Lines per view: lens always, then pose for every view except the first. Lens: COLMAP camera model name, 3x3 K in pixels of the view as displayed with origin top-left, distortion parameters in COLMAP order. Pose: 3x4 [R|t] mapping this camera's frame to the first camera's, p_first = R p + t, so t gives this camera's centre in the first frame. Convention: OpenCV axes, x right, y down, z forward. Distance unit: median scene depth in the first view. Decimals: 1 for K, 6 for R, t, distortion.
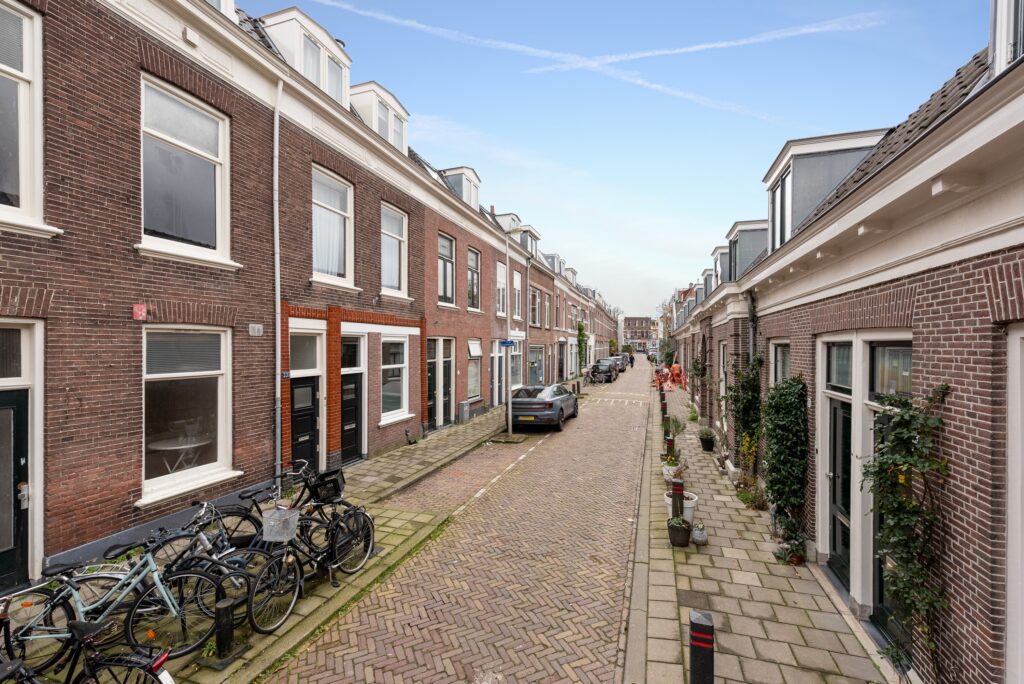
lens RADIAL K [[412.4, 0, 511.6], [0, 412.4, 348.8], [0, 0, 1]] dist [0.007425, -0.001010]
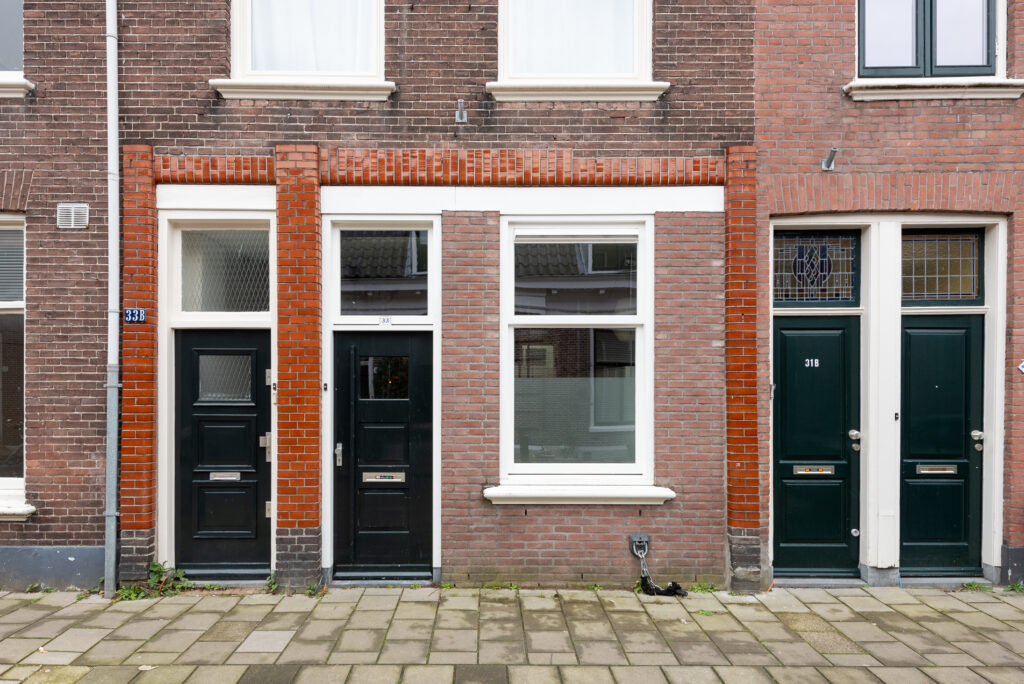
lens RADIAL K [[583.8, 0, 477.3], [0, 583.8, 384.4], [0, 0, 1]] dist [0.013706, -0.006258]
pose [[0.330170, 0.002198, -0.943919, 0.124606], [-0.007946, 0.999968, -0.000451, 0.109660], [0.943888, 0.007649, 0.330177, 0.938232]]
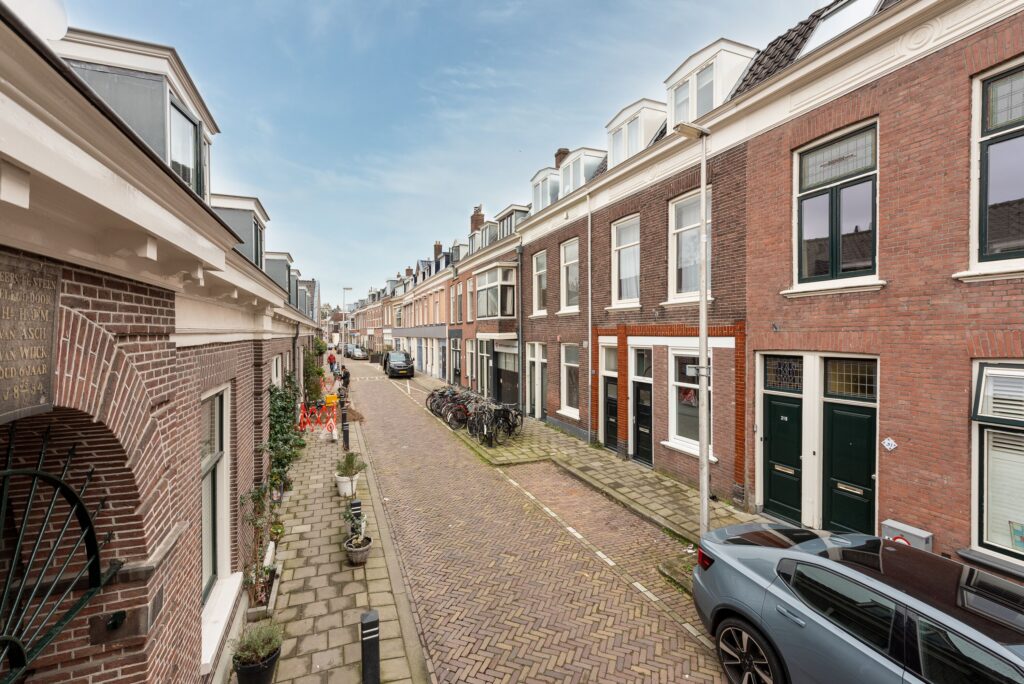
lens RADIAL K [[417.1, 0, 516.1], [0, 417.1, 339.9], [0, 0, 1]] dist [0.002807, -0.000137]
pose [[-0.736828, 0.012690, -0.675961, 0.637541], [-0.001001, 0.999802, 0.019861, -0.078576], [0.676079, 0.015311, -0.736670, 1.644563]]
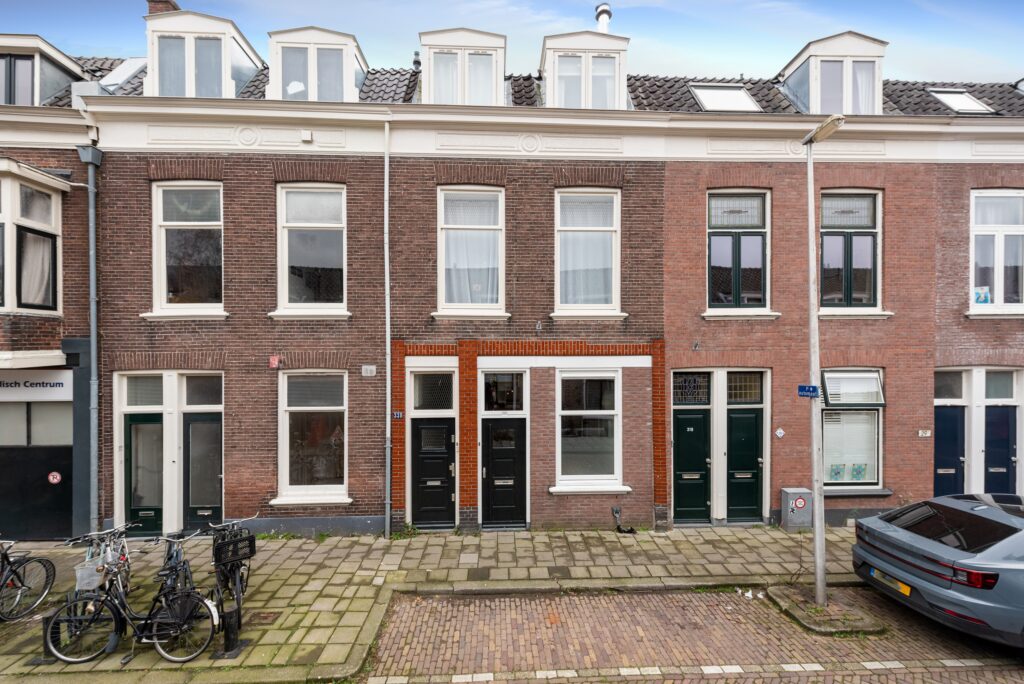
lens RADIAL K [[412.4, 0, 508.7], [0, 412.4, 356.9], [0, 0, 1]] dist [0.007425, -0.001010]
pose [[0.362928, 0.002769, -0.931813, 0.389362], [-0.003388, 0.999993, 0.001652, -0.065615], [0.931811, 0.002557, 0.362934, 0.733847]]
